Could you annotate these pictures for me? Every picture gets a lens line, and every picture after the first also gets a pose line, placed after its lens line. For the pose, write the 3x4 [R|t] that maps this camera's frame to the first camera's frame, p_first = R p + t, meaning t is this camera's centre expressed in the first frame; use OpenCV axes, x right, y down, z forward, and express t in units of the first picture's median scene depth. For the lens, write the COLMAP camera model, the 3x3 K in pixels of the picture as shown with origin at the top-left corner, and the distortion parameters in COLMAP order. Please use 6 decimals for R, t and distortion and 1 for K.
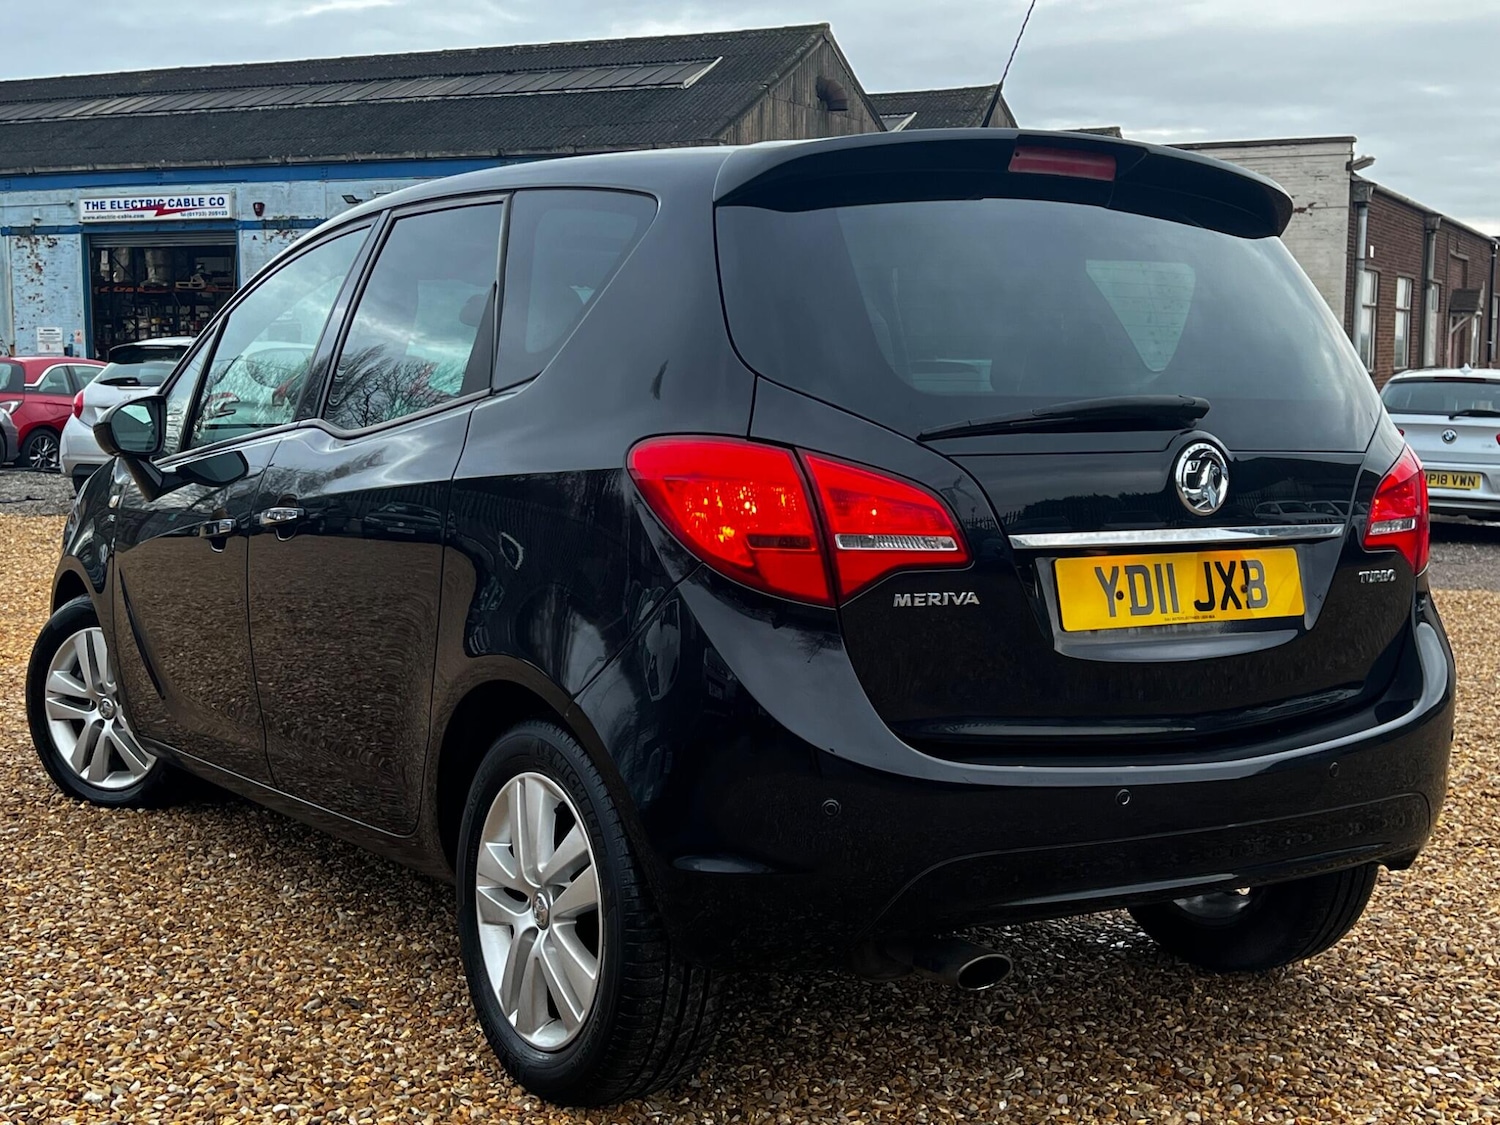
lens RADIAL K [[1964.7, 0, 741.7], [0, 1964.7, 552.0], [0, 0, 1]] dist [0.065305, 0.000000]
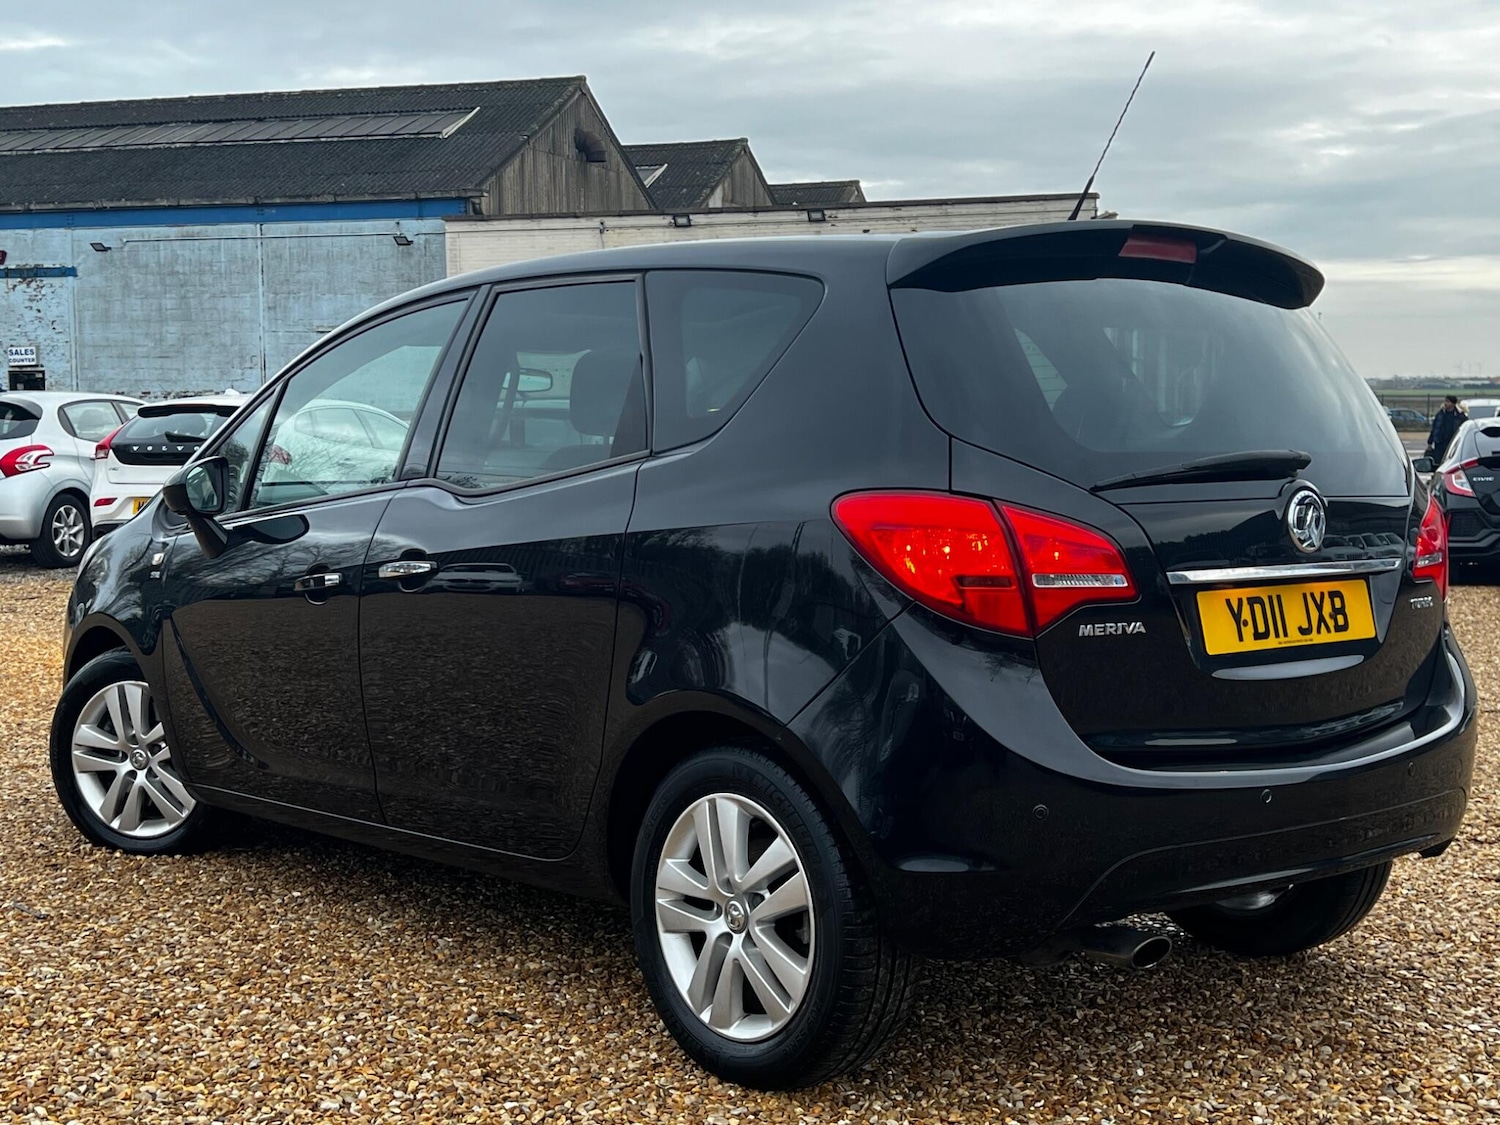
lens RADIAL K [[1964.7, 0, 725.7], [0, 1964.7, 563.3], [0, 0, 1]] dist [0.065305, 0.000000]
pose [[0.991737, -0.018164, 0.126998, -0.224555], [0.020412, 0.999657, -0.016423, -0.000127], [-0.126656, 0.018880, 0.991767, -0.099572]]
